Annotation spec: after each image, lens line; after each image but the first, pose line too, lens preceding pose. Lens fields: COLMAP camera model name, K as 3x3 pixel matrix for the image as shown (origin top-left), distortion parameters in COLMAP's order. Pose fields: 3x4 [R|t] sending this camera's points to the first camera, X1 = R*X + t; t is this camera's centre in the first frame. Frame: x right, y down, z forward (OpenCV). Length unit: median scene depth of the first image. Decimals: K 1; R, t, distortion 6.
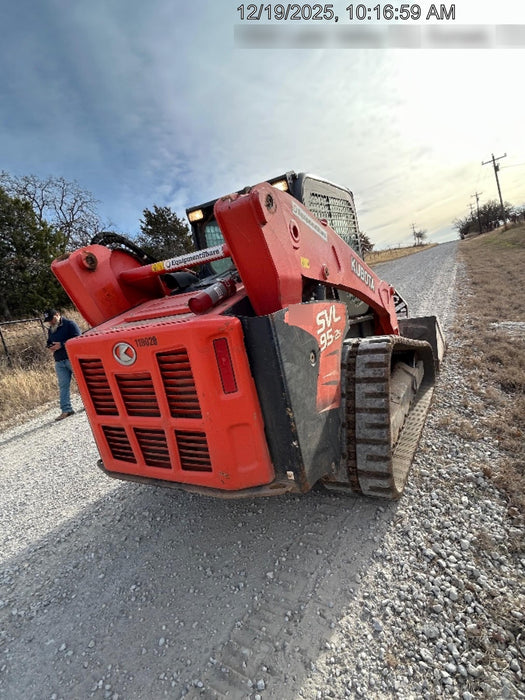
lens RADIAL K [[365.5, 0, 266.7], [0, 365.5, 350.0], [0, 0, 1]] dist [0.007586, 0.000322]
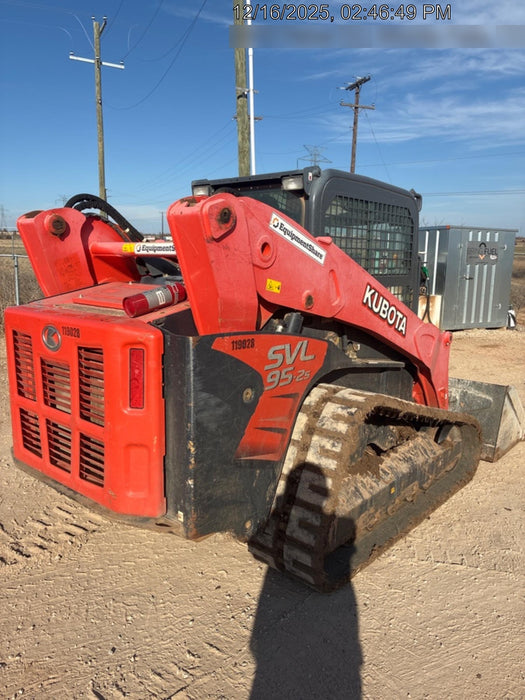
lens RADIAL K [[524.0, 0, 260.9], [0, 524.0, 354.6], [0, 0, 1]] dist [0.065278, -0.014035]
pose [[0.956794, 0.248307, -0.151294, 0.303518], [-0.249884, 0.968236, 0.008805, -0.084787], [0.148675, 0.029381, 0.988450, -0.218312]]
